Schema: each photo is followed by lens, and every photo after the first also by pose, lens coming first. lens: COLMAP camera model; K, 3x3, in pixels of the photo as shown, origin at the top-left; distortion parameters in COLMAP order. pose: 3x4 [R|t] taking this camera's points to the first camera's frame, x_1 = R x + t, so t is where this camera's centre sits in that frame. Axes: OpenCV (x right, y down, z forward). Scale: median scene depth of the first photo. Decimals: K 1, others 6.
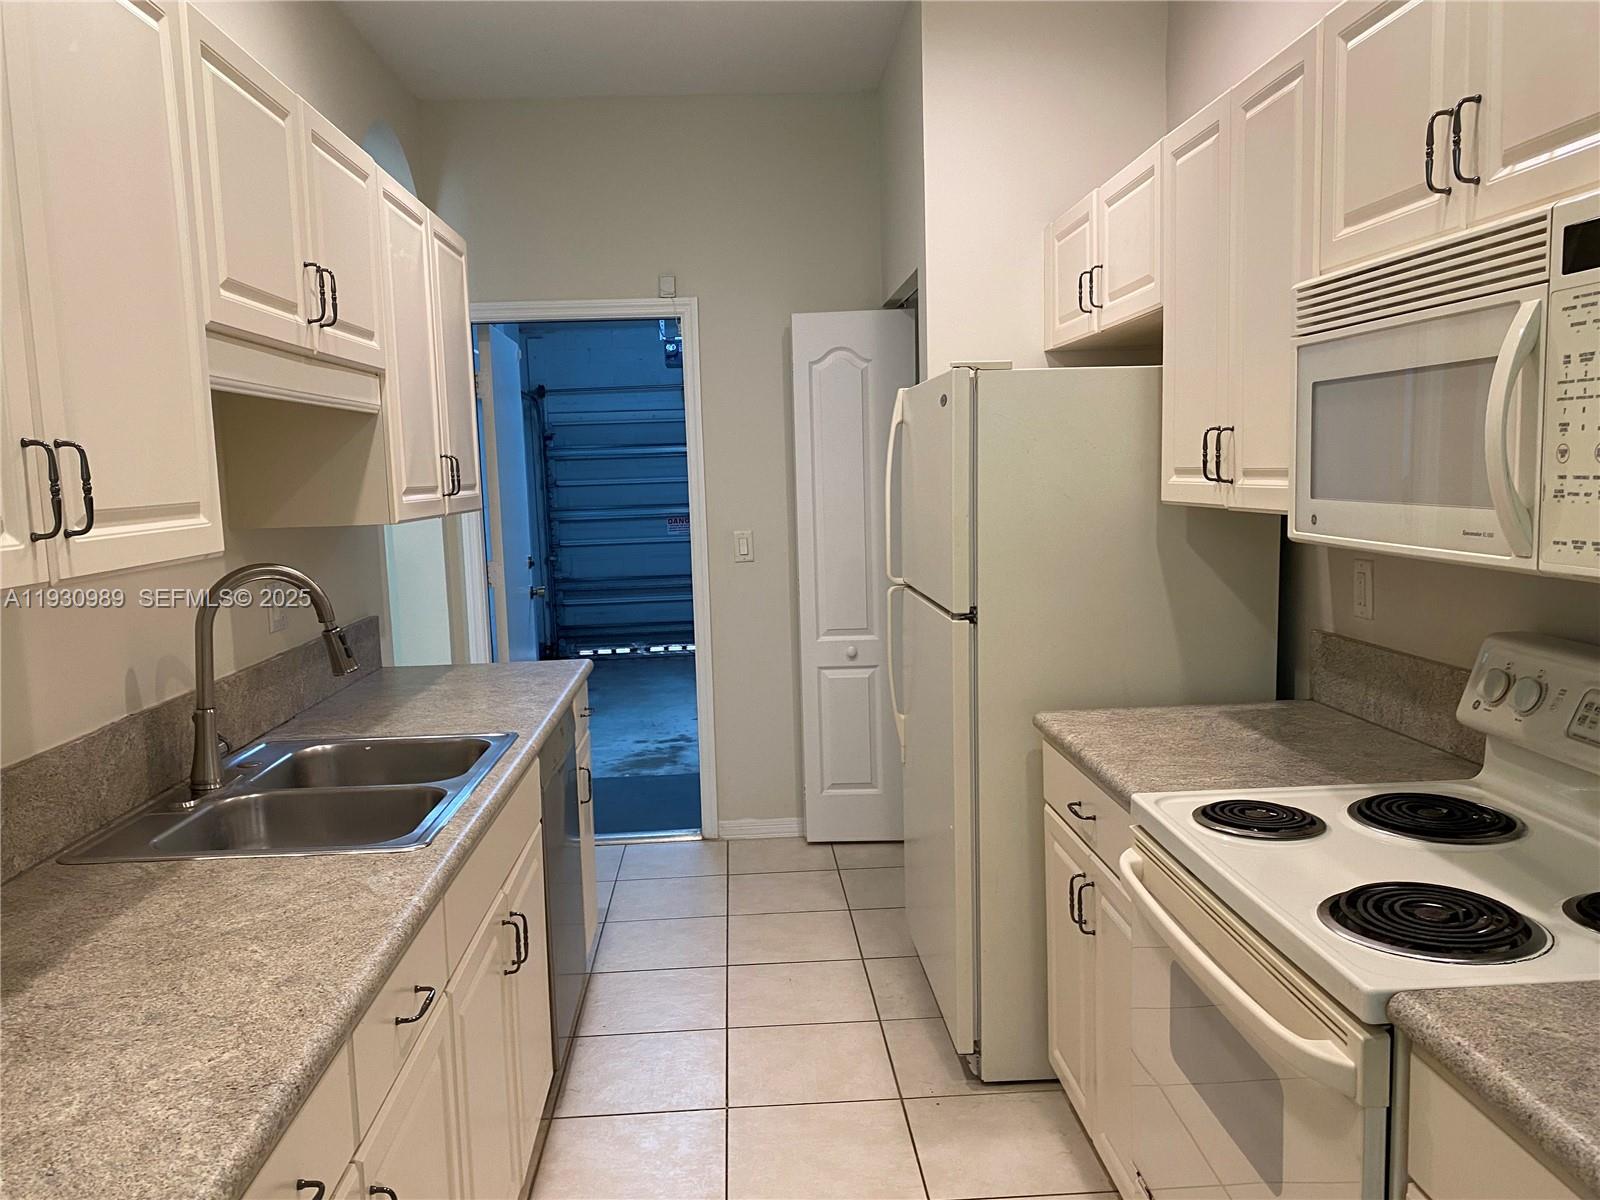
lens RADIAL K [[1230.1, 0, 790.2], [0, 1230.1, 613.8], [0, 0, 1]] dist [0.006314, -0.003949]
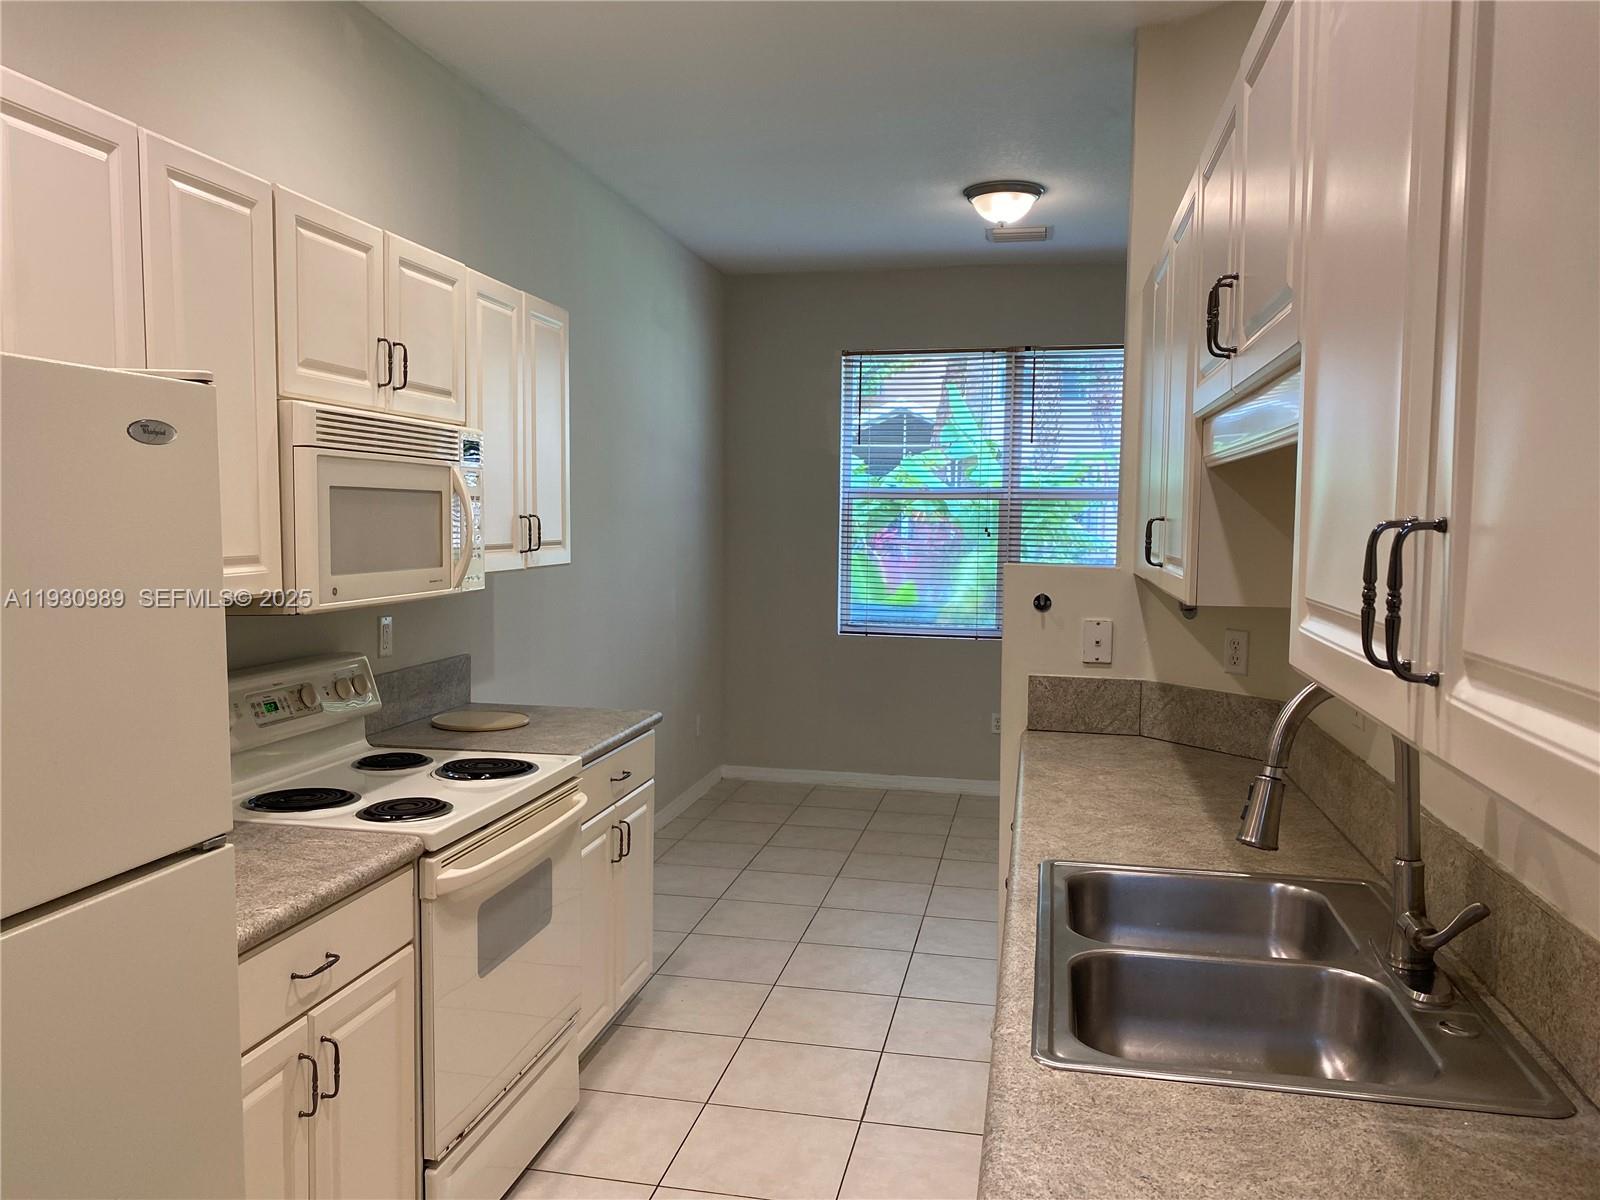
lens RADIAL K [[1195.8, 0, 795.2], [0, 1195.8, 635.1], [0, 0, 1]] dist [0.101789, -0.002395]
pose [[-0.966456, -0.000539, 0.256833, -0.377654], [0.053887, 0.977313, 0.204830, -0.274763], [-0.251117, 0.211799, -0.944501, 2.156604]]
